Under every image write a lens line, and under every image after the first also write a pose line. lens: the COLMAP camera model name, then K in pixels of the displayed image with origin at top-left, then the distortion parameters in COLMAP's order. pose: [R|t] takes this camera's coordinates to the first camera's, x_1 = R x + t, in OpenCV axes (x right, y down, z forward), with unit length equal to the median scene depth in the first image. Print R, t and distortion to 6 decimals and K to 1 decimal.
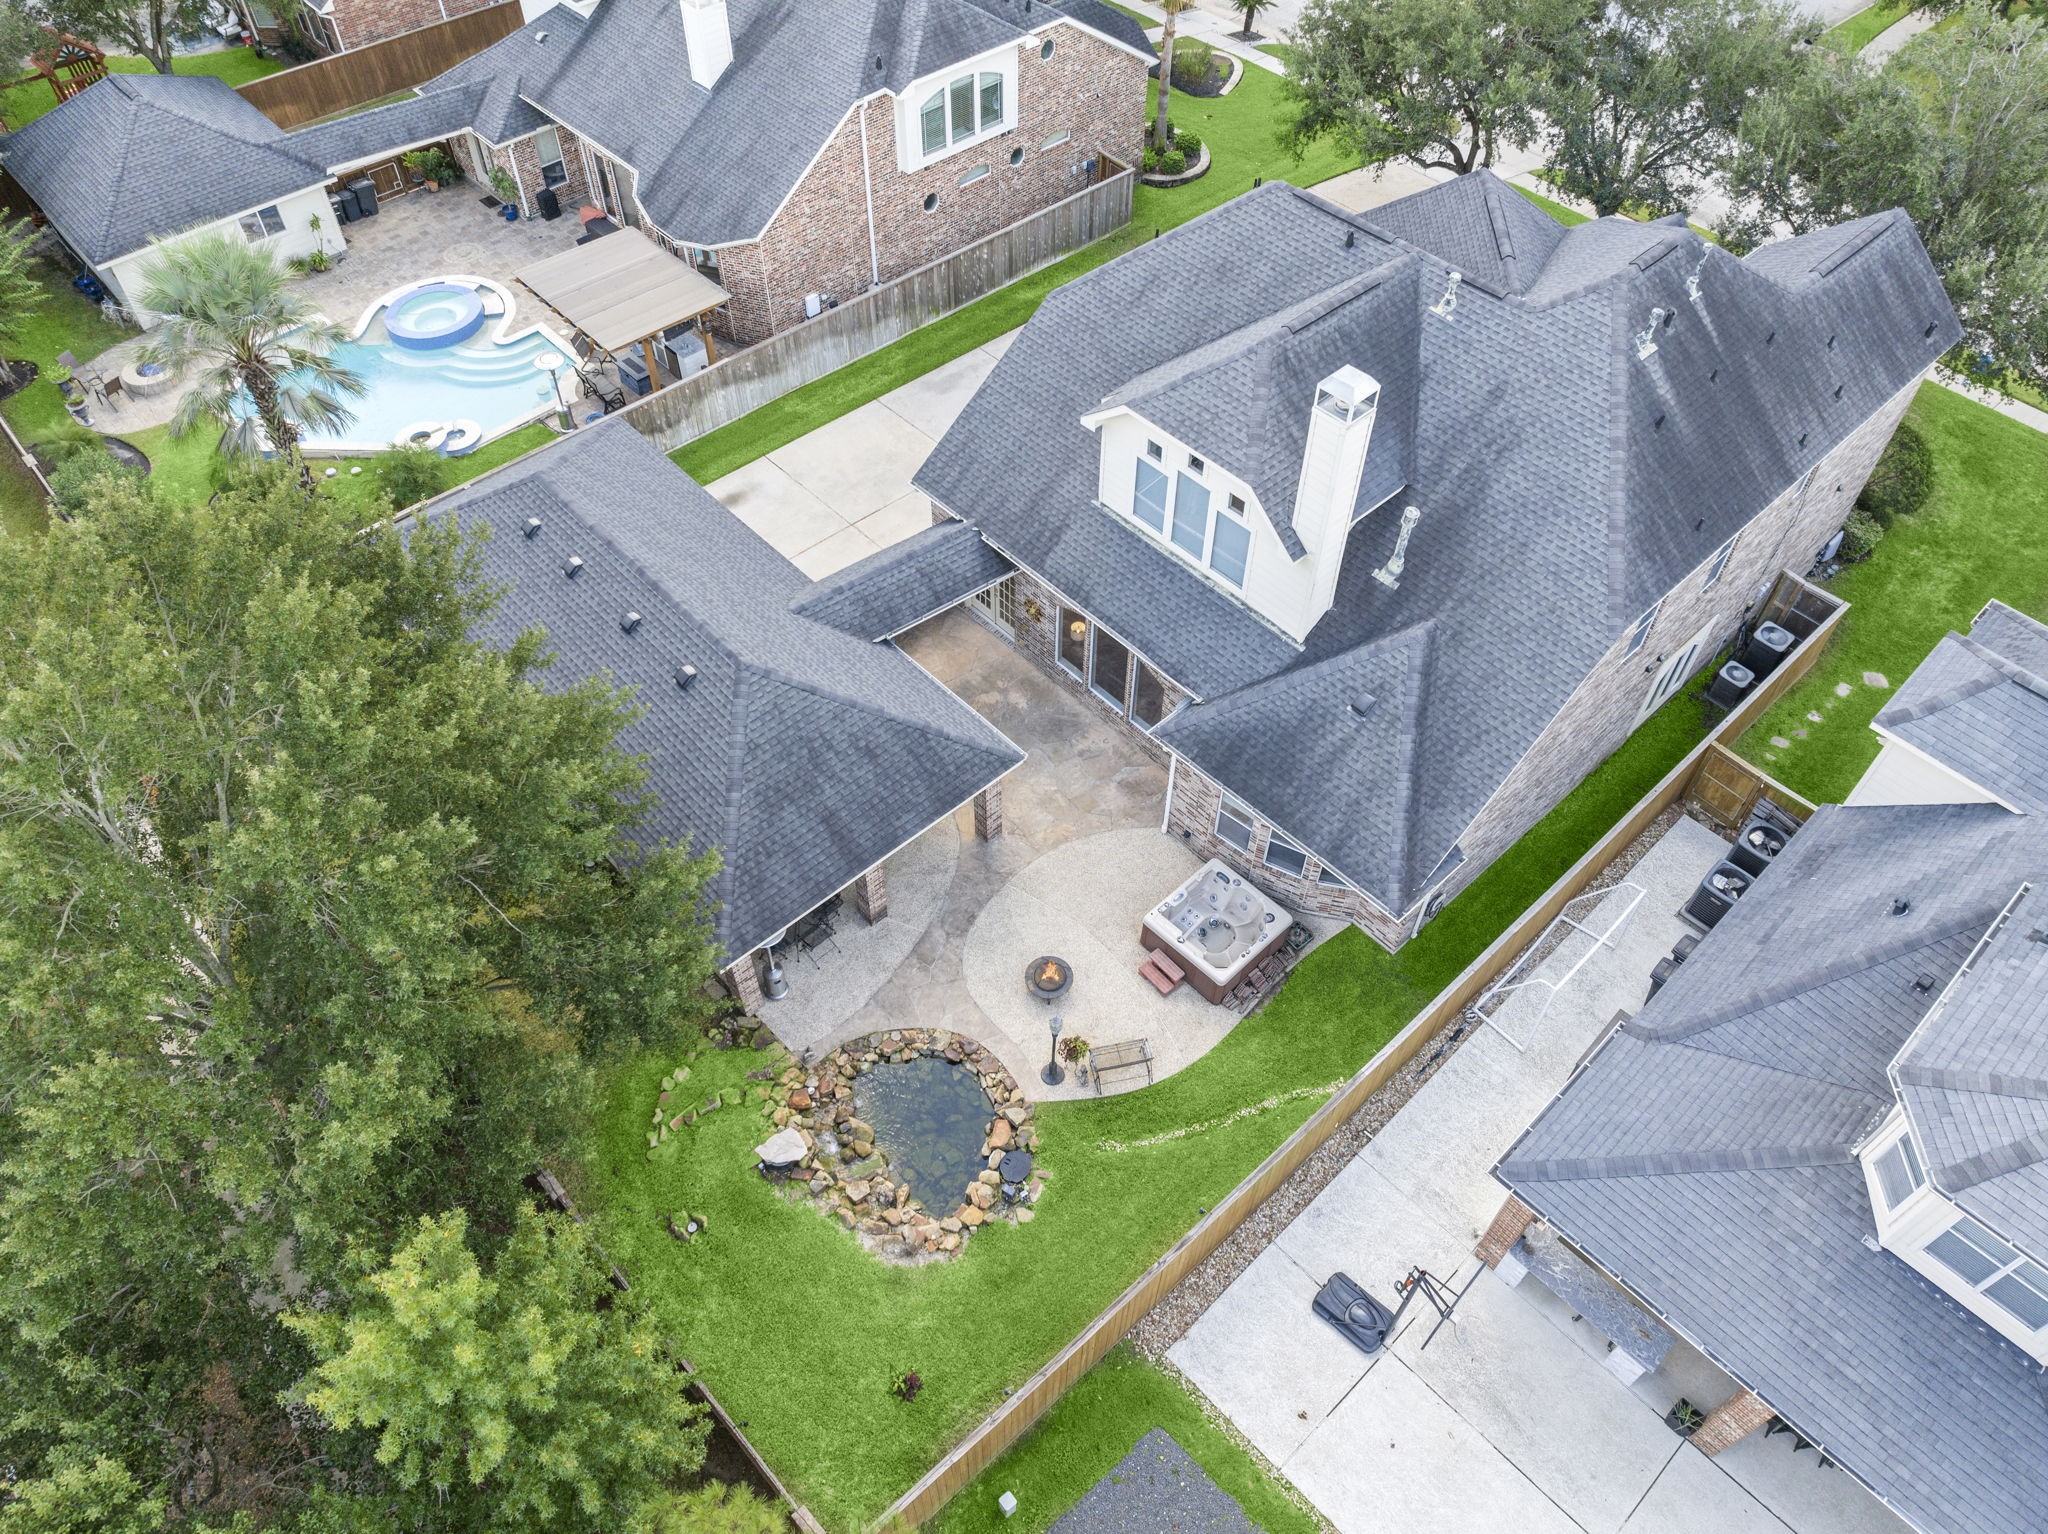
lens RADIAL K [[1441.5, 0, 1024.0], [0, 1441.5, 767.0], [0, 0, 1]] dist [-0.062651, 0.043602]
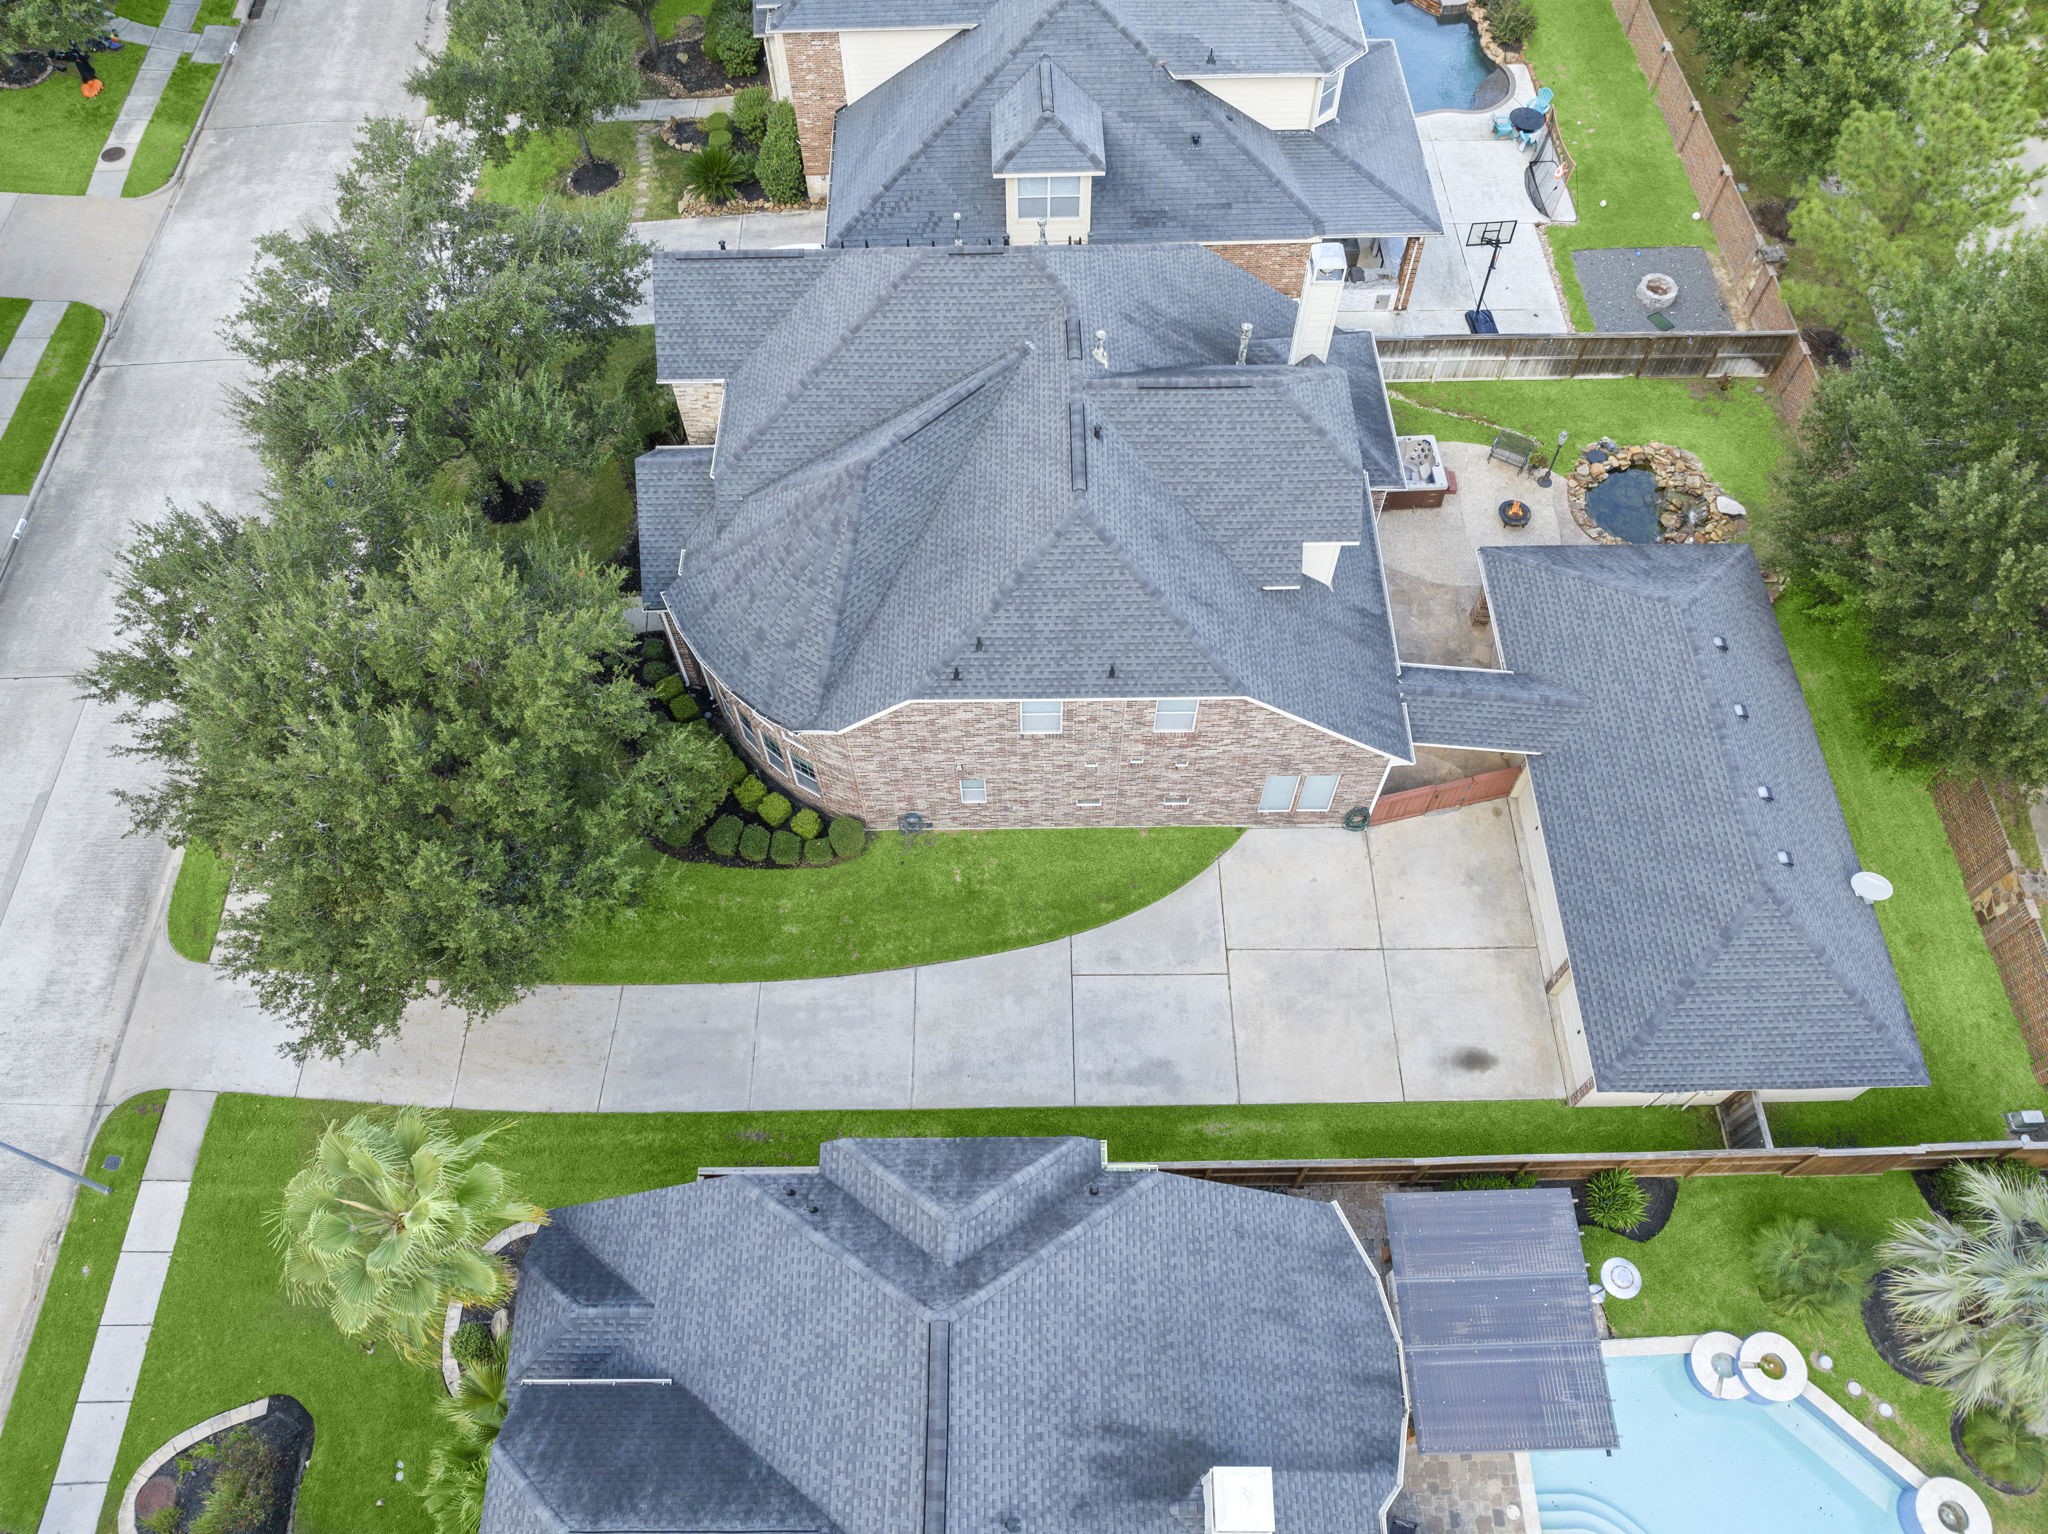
lens RADIAL K [[1441.5, 0, 1024.0], [0, 1441.5, 767.0], [0, 0, 1]] dist [-0.062651, 0.043602]
pose [[-0.745011, -0.566439, 0.352287, -0.289064], [0.526332, -0.174729, 0.832133, -1.474773], [-0.409798, 0.805367, 0.428310, 0.814973]]
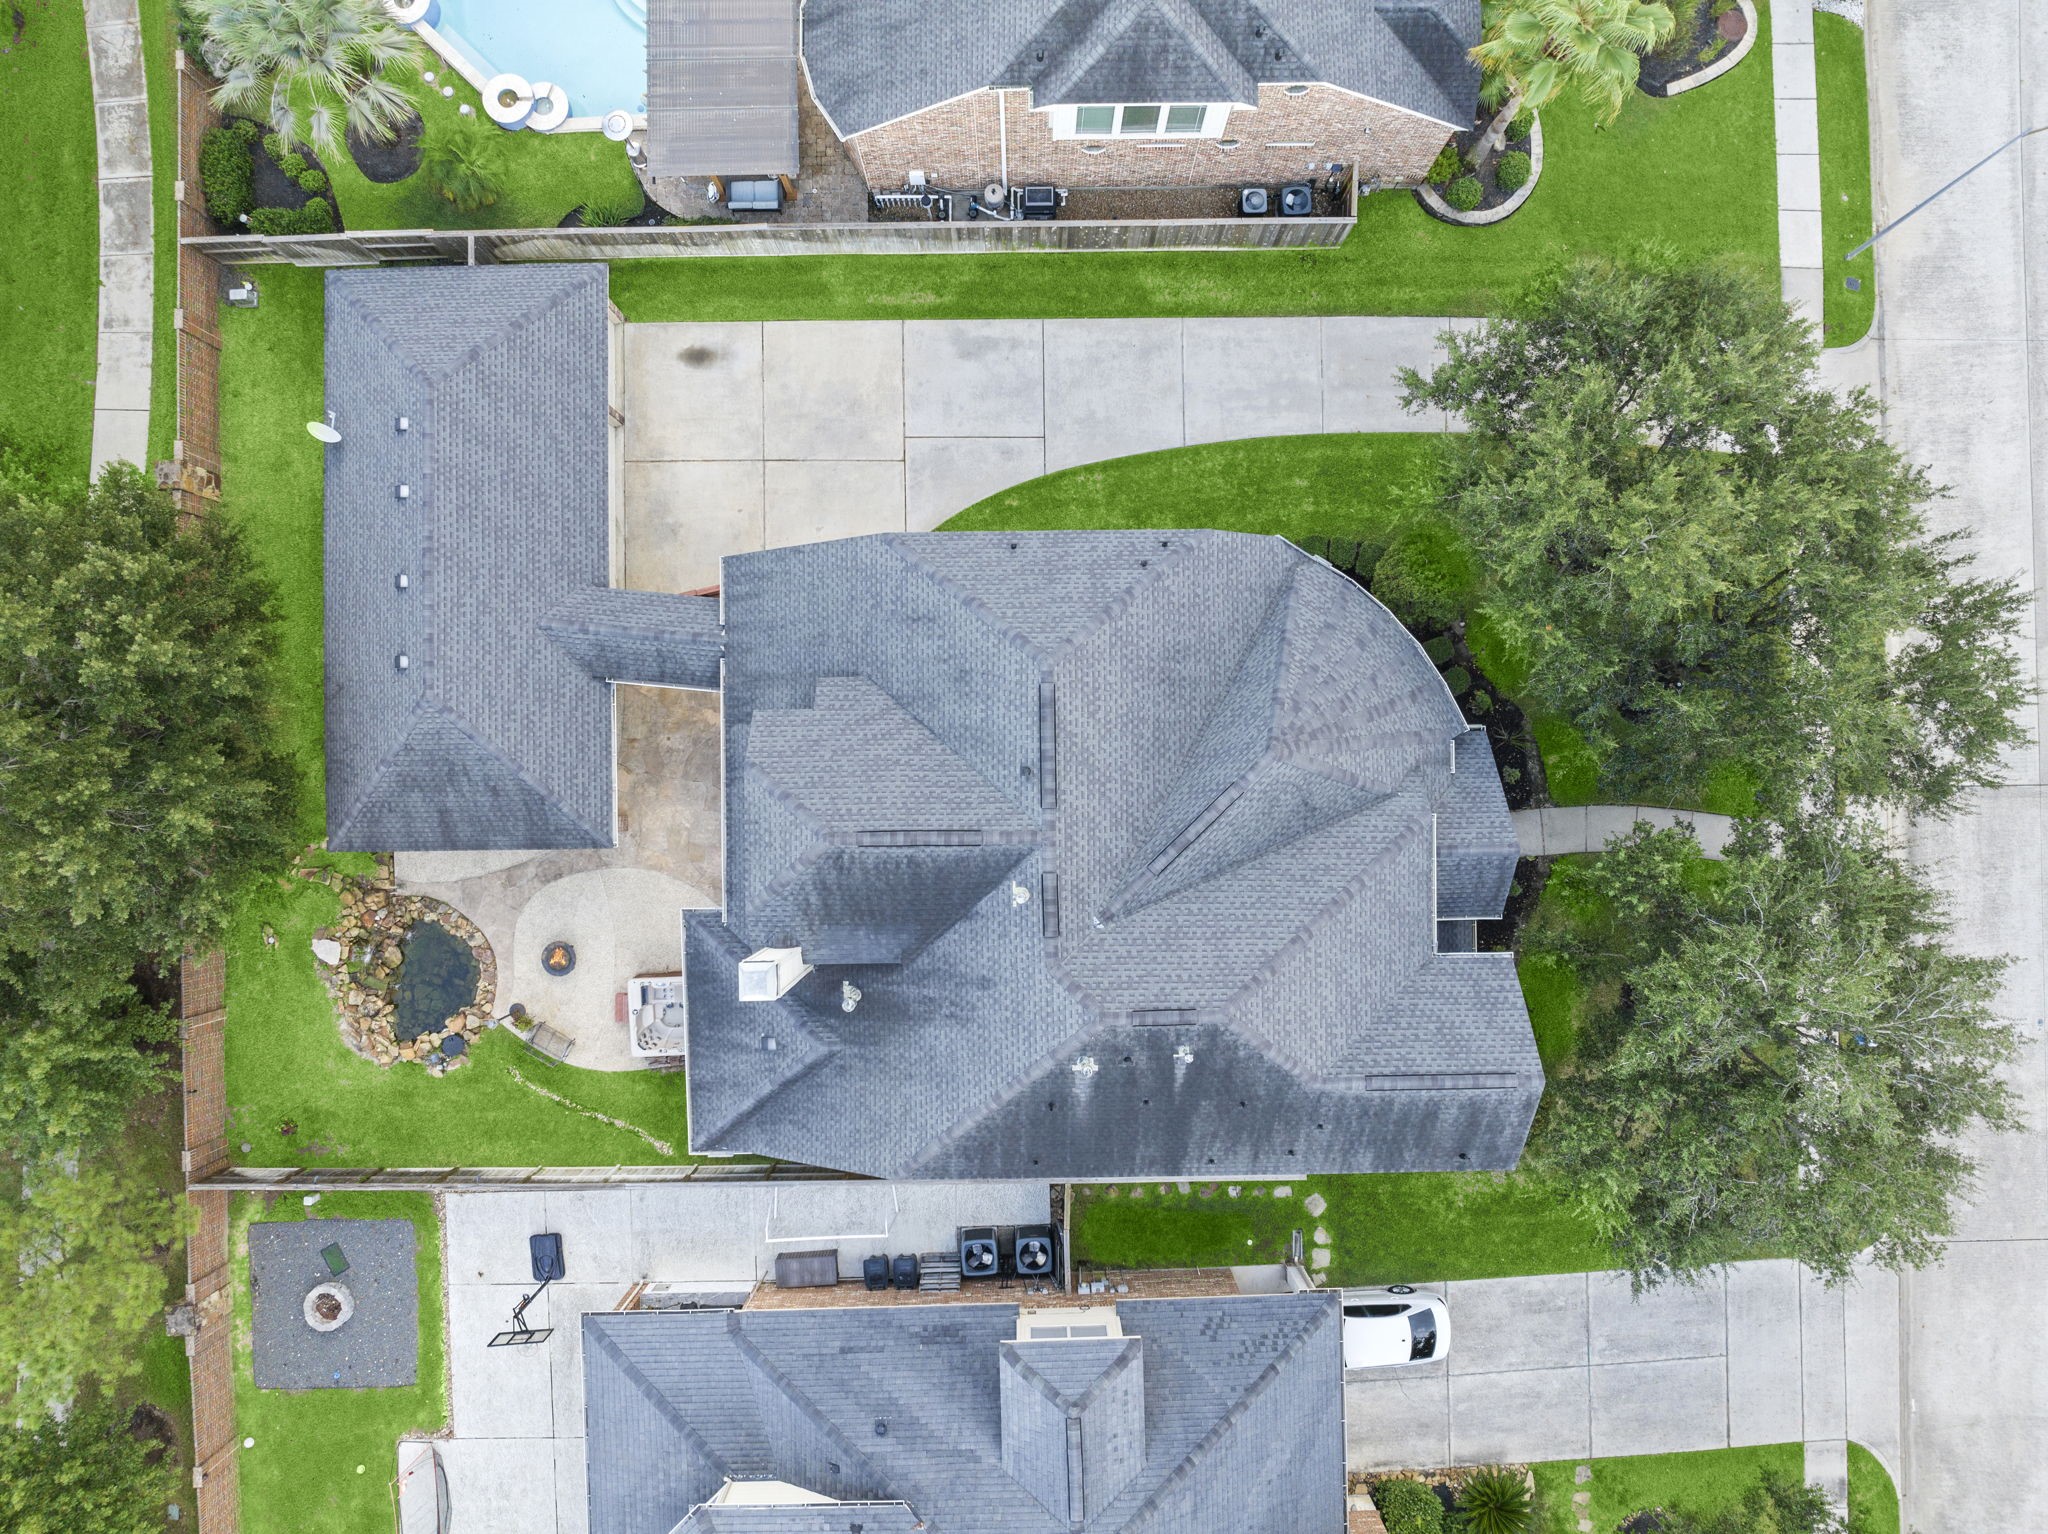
lens RADIAL K [[1441.5, 0, 1024.0], [0, 1441.5, 767.0], [0, 0, 1]] dist [-0.062651, 0.043602]
pose [[0.749132, 0.662420, 0.000246, 0.240609], [-0.516608, 0.584001, 0.626146, -1.101864], [0.414628, -0.469193, 0.779706, 0.203053]]
